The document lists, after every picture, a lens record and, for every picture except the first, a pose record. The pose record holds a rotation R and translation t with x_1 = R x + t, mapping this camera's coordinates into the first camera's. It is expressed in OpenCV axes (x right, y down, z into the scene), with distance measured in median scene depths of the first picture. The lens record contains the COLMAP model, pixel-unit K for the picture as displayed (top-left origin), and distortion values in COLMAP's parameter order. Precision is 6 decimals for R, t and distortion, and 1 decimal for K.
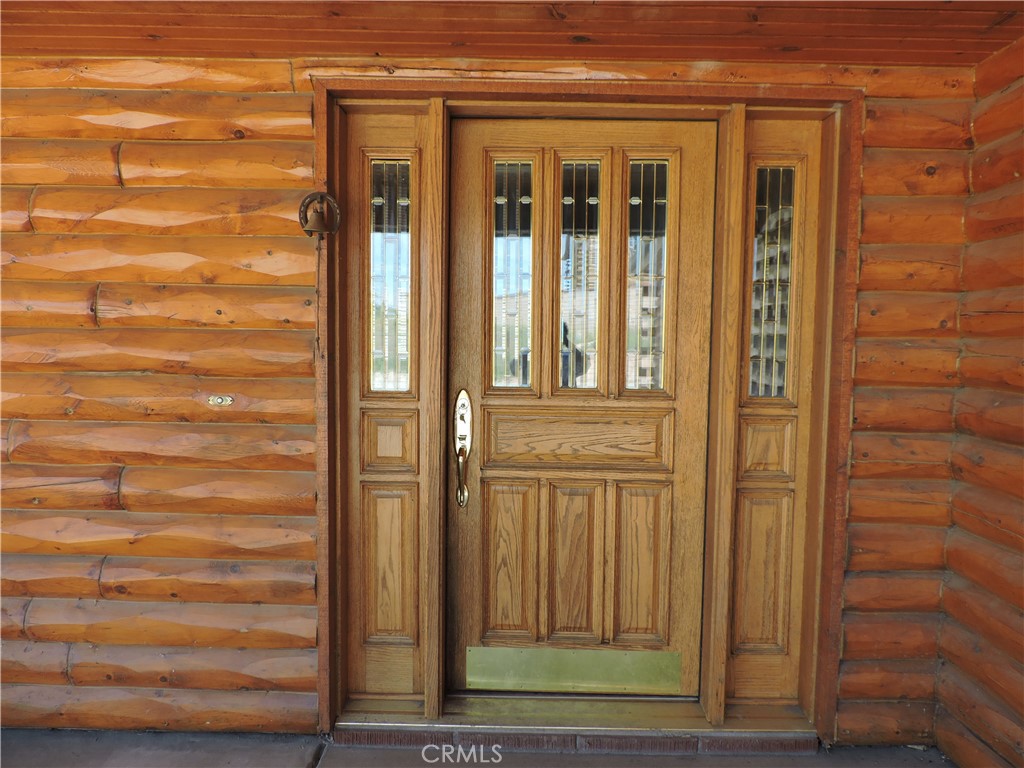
lens RADIAL K [[733.6, 0, 515.2], [0, 733.6, 388.9], [0, 0, 1]] dist [-0.016250, 0.004221]
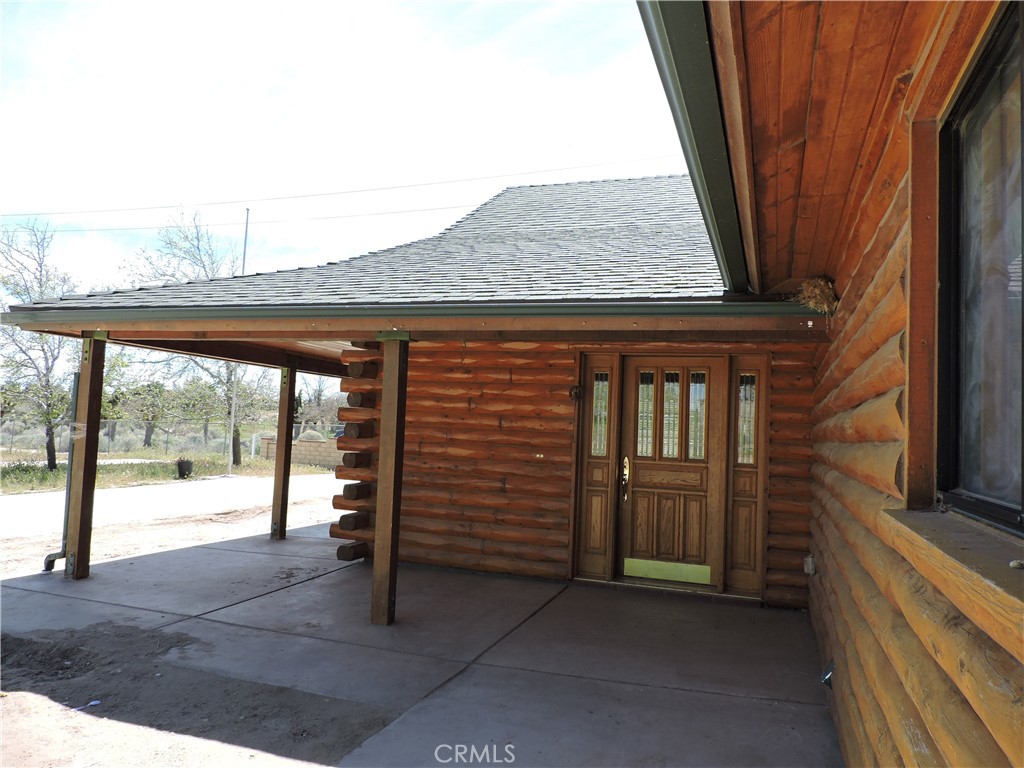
lens RADIAL K [[733.6, 0, 515.2], [0, 733.6, 388.9], [0, 0, 1]] dist [-0.016250, 0.004221]
pose [[0.941265, 0.006802, -0.337600, 0.464021], [-0.052616, 0.990539, -0.126742, 0.120999], [0.333544, 0.137061, 0.932718, -1.705350]]
